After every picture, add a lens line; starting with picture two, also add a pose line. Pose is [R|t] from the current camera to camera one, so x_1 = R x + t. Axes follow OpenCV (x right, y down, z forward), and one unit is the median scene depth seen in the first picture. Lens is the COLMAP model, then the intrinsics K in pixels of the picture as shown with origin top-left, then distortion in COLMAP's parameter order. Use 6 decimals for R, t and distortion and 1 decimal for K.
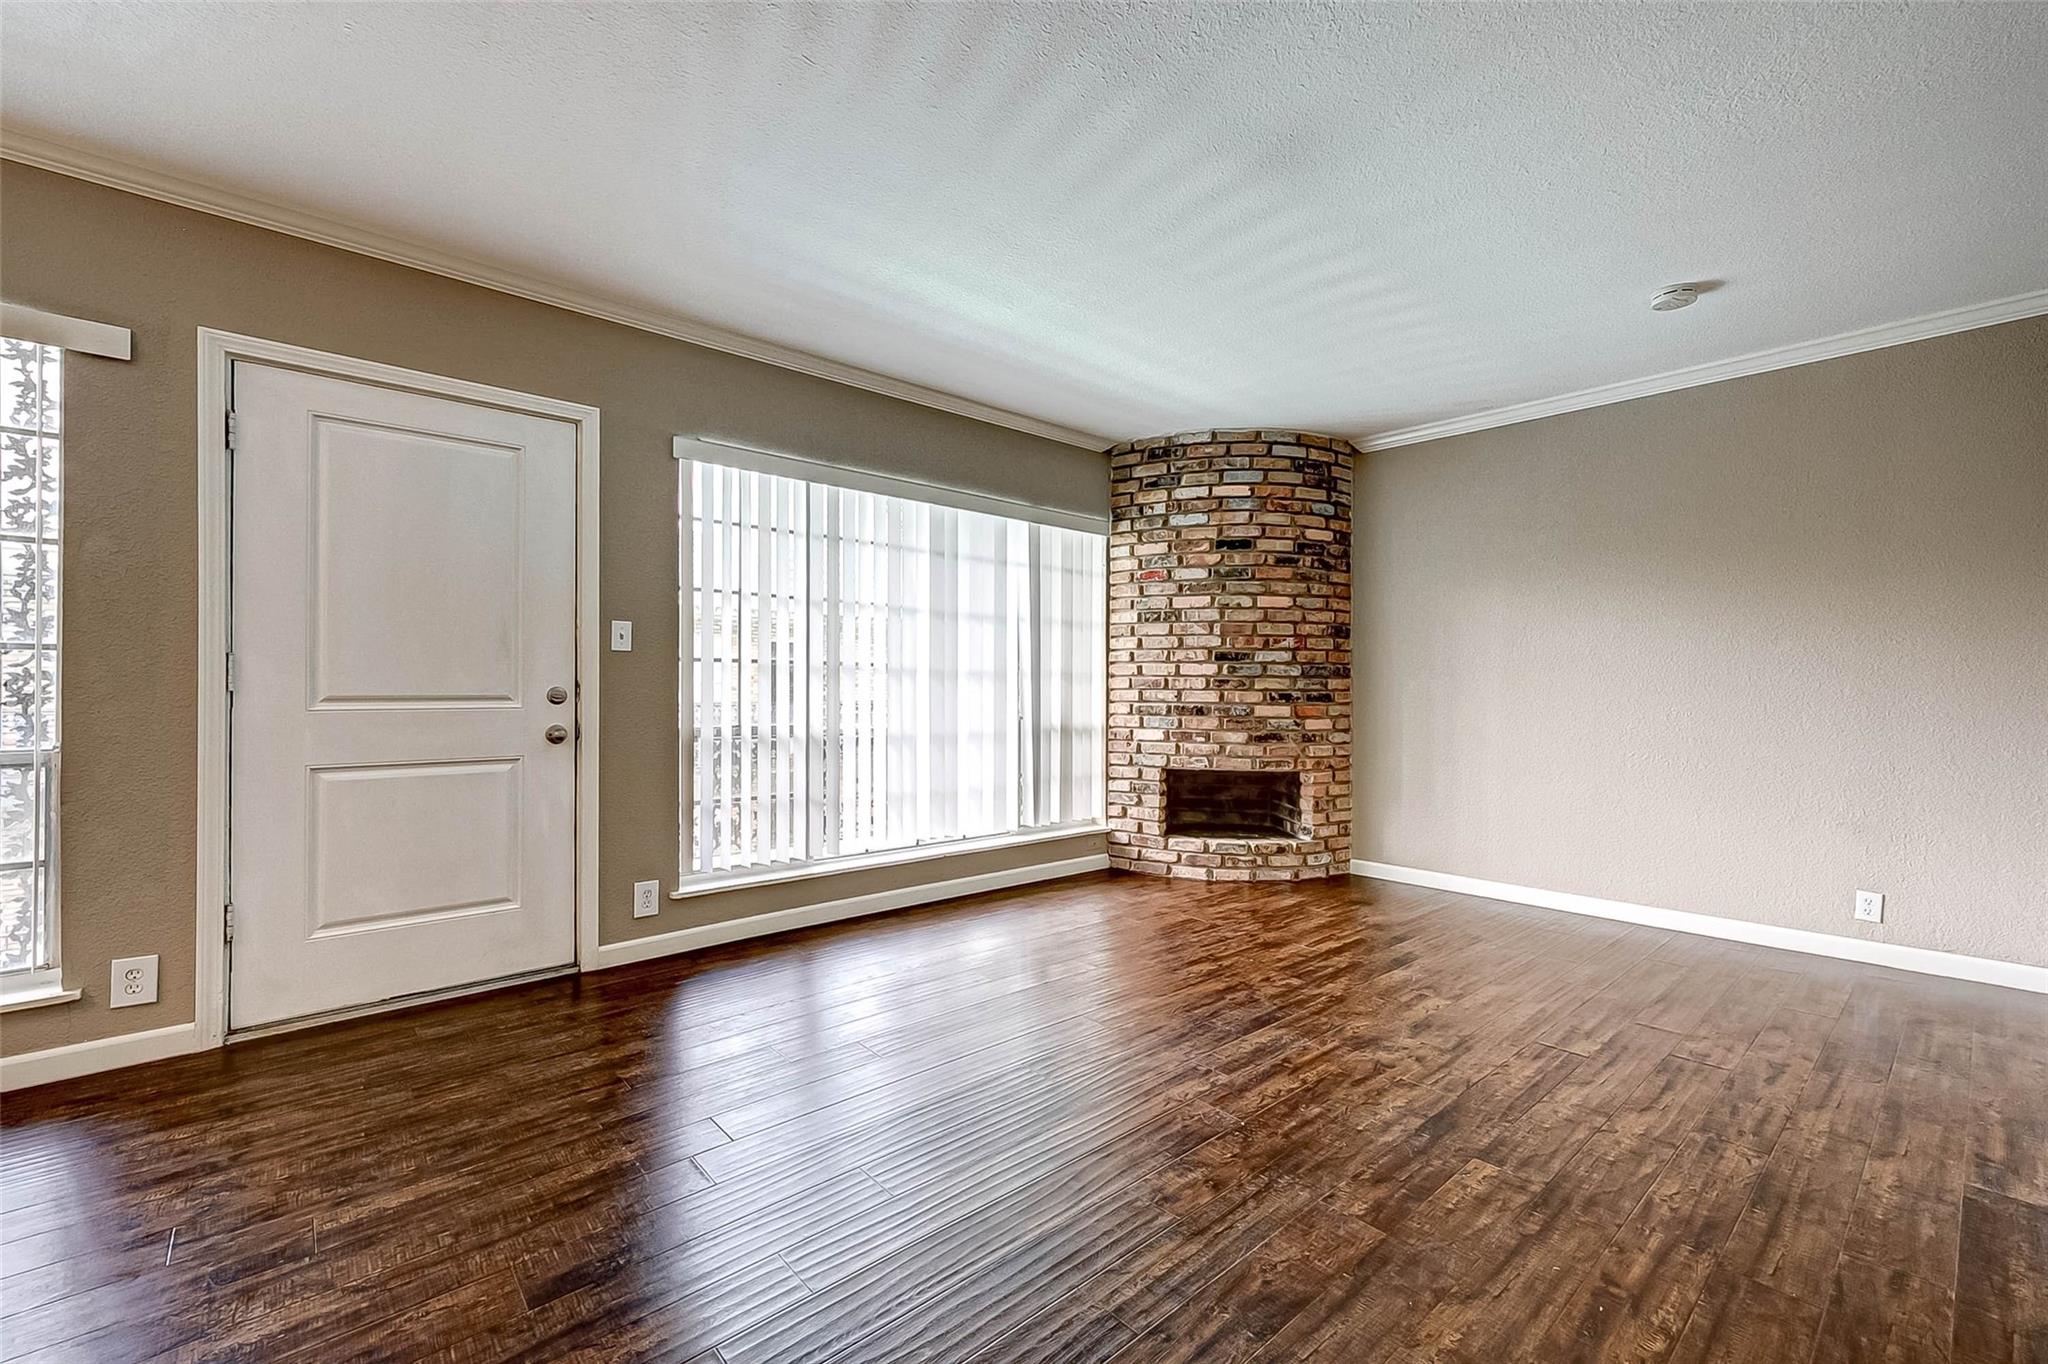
lens RADIAL K [[833.3, 0, 1024.8], [0, 833.3, 683.4], [0, 0, 1]] dist [-0.002779, -0.000154]
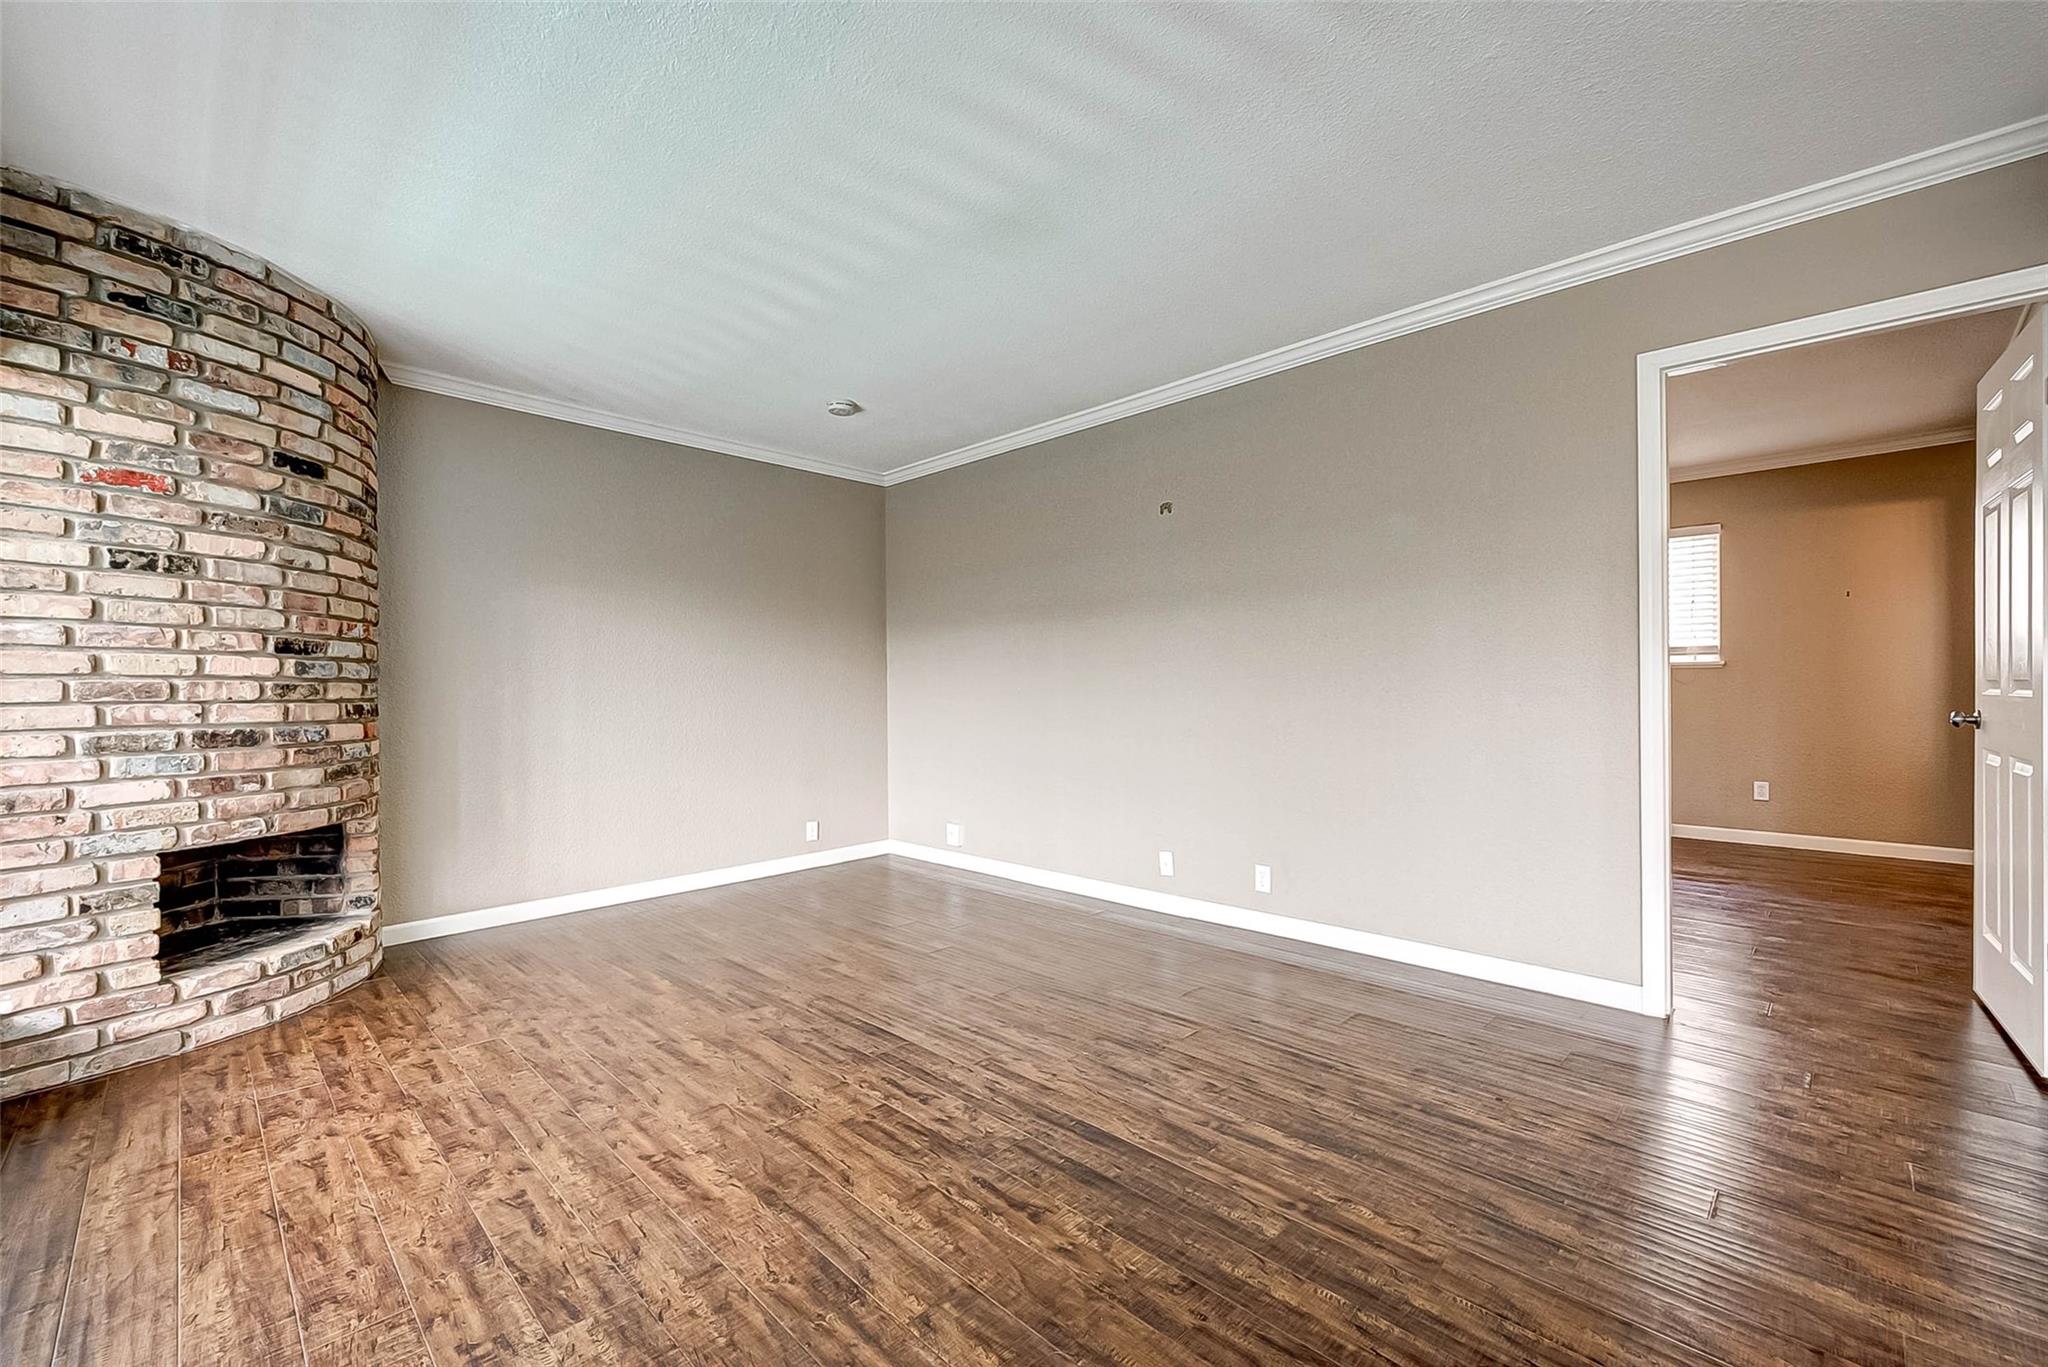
lens RADIAL K [[829.9, 0, 1020.5], [0, 829.9, 694.5], [0, 0, 1]] dist [-0.000548, -0.000667]
pose [[-0.054775, -0.008202, 0.998465, -0.393436], [0.008236, 0.999929, 0.008666, 0.002054], [-0.998465, 0.008698, -0.054703, 0.497489]]
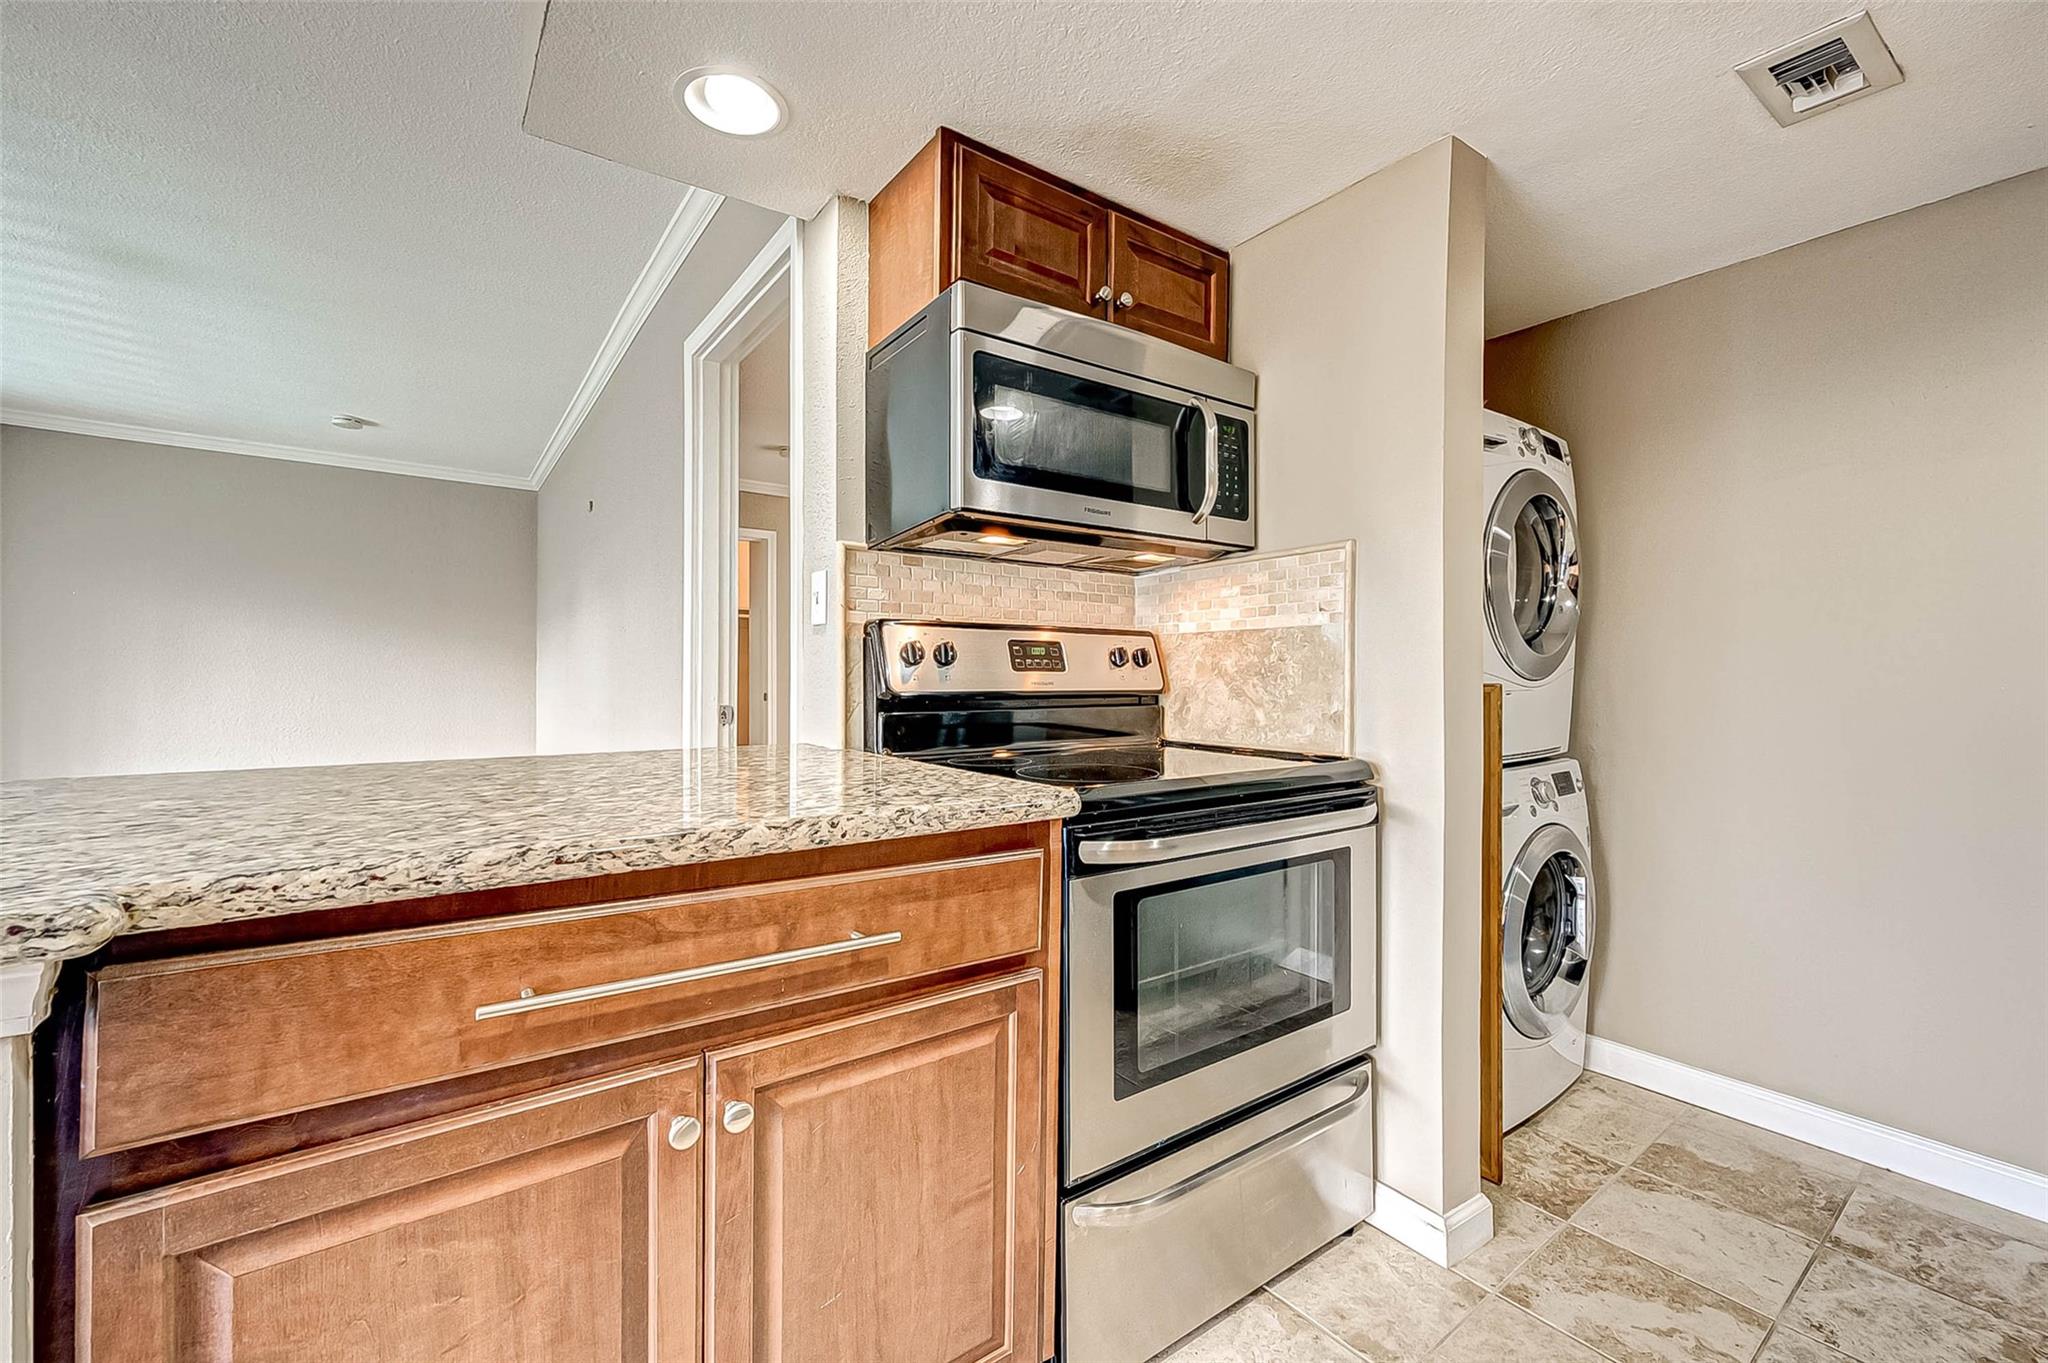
lens RADIAL K [[819.3, 0, 1007.3], [0, 819.3, 681.7], [0, 0, 1]] dist [0.000084, 0.000193]
pose [[0.098892, -0.000561, 0.995098, -0.375259], [-0.003858, 0.999992, 0.000947, 0.003154], [-0.995091, -0.003933, 0.098889, -0.222104]]
